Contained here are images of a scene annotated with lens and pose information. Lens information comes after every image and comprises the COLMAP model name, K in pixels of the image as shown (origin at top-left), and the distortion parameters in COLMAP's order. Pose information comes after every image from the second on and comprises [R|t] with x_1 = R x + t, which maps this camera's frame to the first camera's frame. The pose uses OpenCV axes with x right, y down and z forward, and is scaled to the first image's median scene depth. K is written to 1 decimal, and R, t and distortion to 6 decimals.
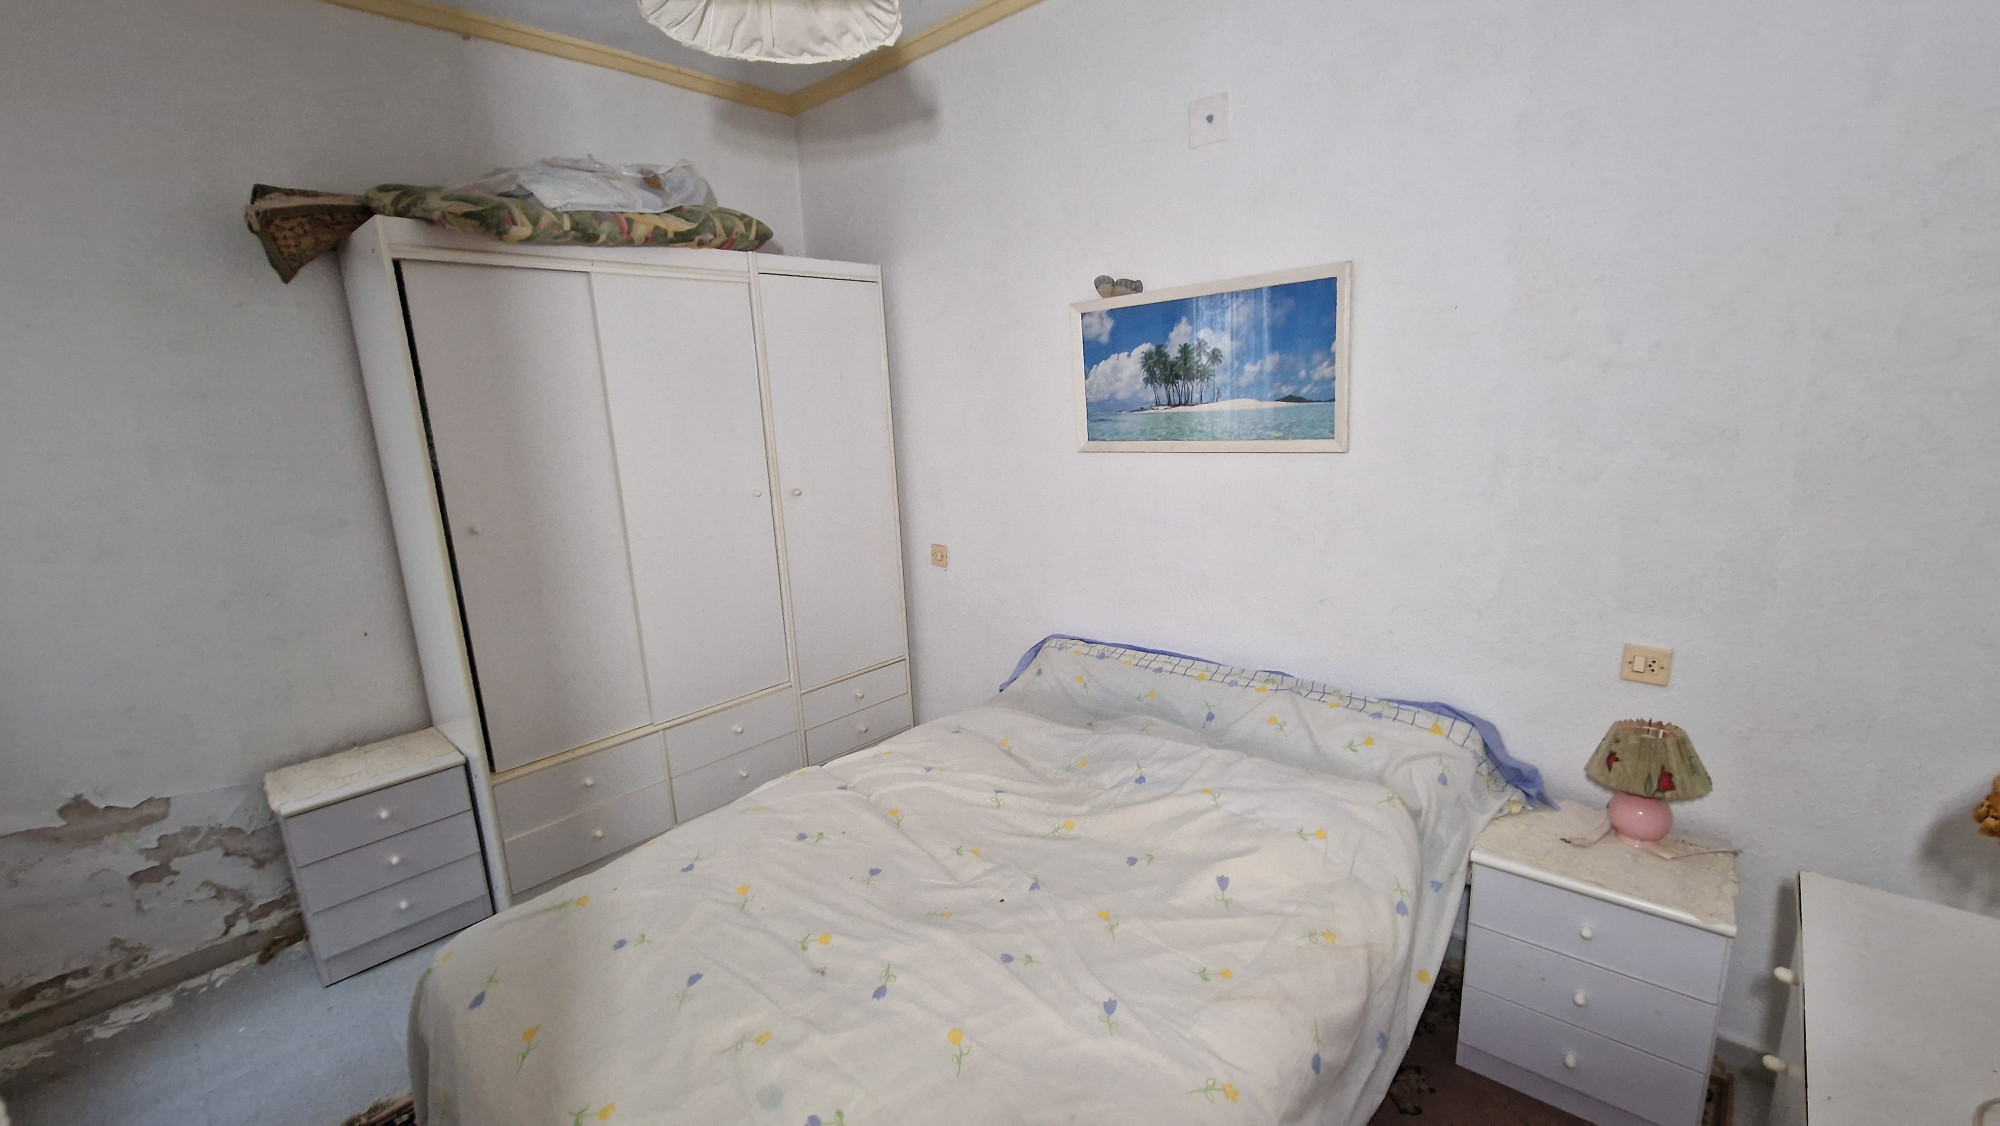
lens RADIAL K [[819.2, 0, 1004.7], [0, 819.2, 574.7], [0, 0, 1]] dist [-0.000342, -0.000894]
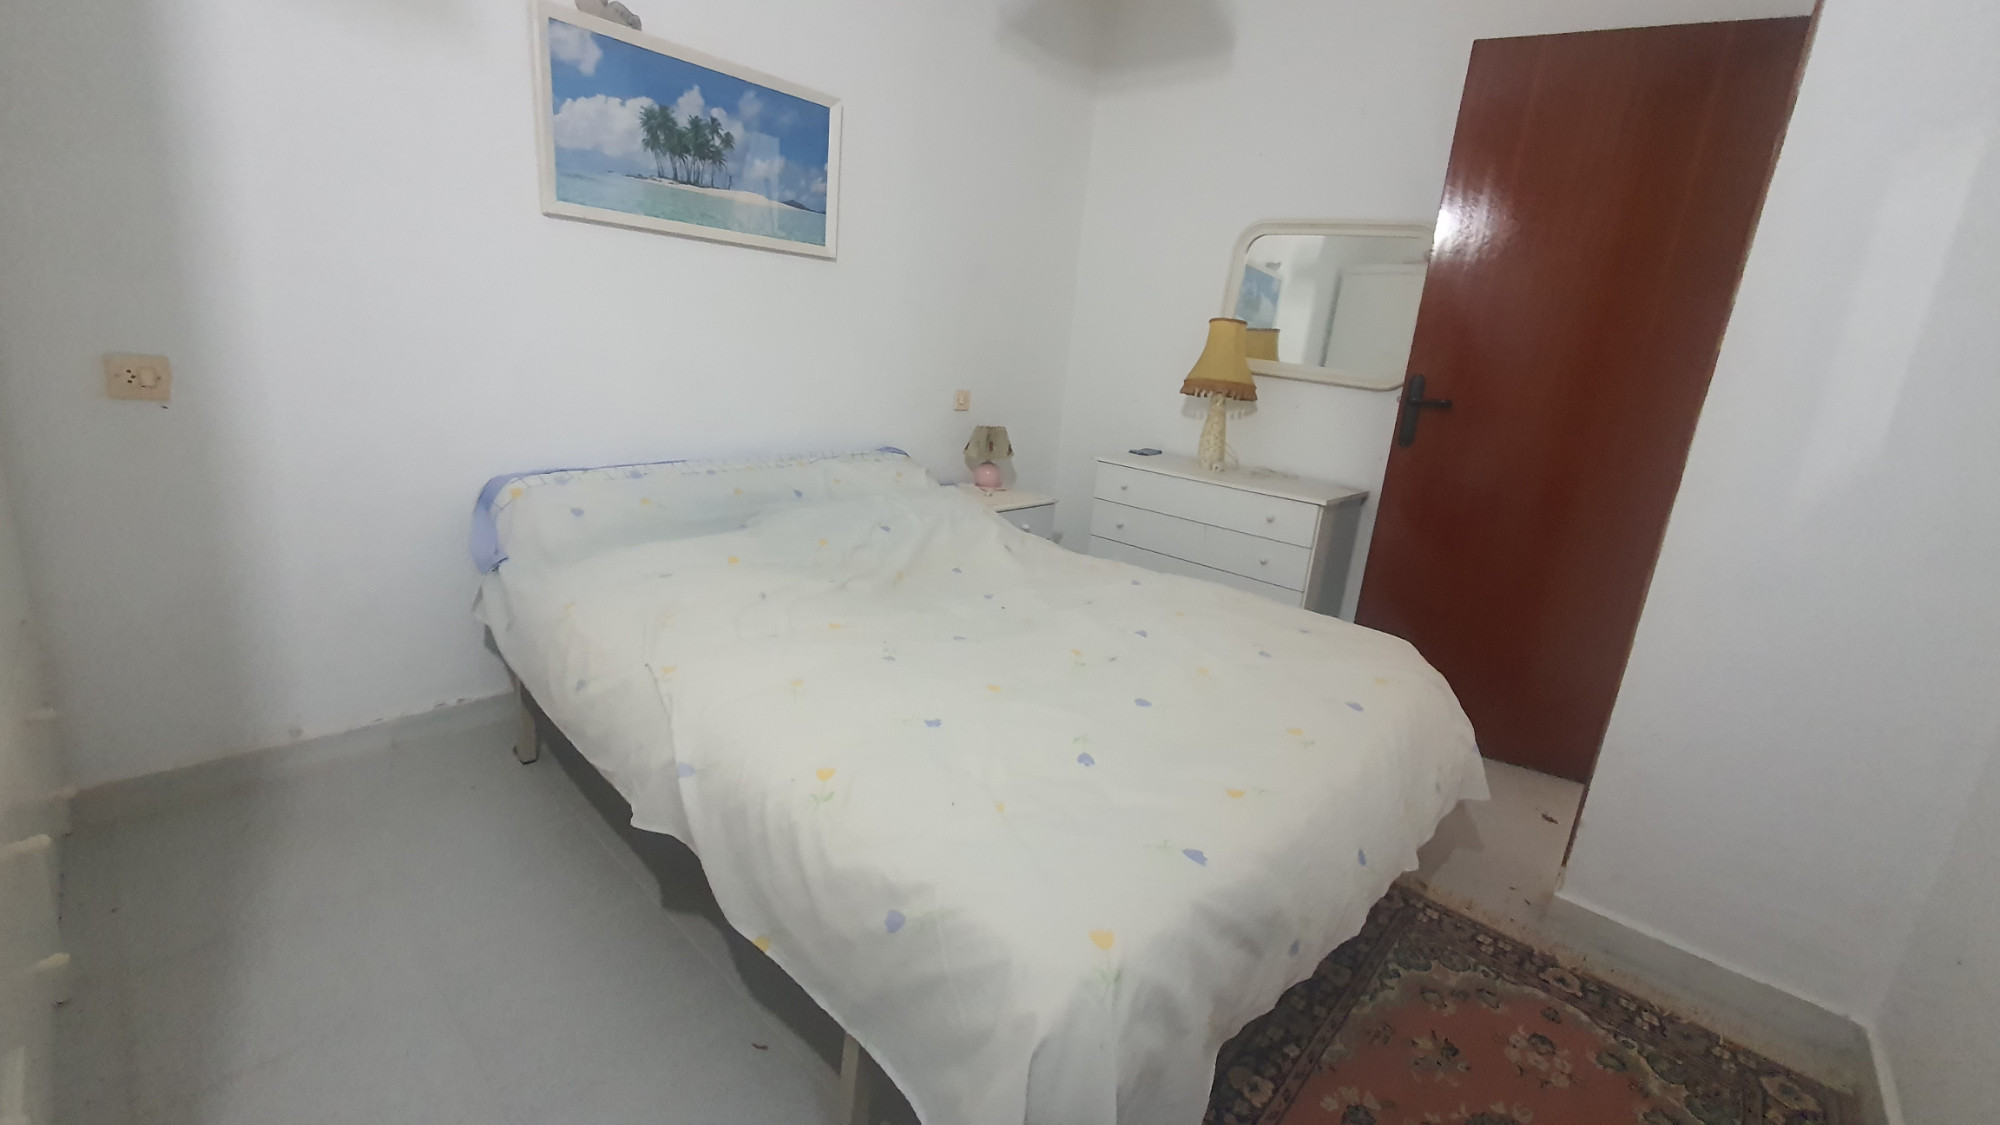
lens RADIAL K [[799.3, 0, 1005.7], [0, 799.3, 550.2], [0, 0, 1]] dist [0.002073, -0.001939]
pose [[-0.016977, -0.209076, 0.977752, -0.773867], [0.124436, 0.969848, 0.209547, 0.053152], [-0.992082, 0.125225, 0.009552, 0.684020]]
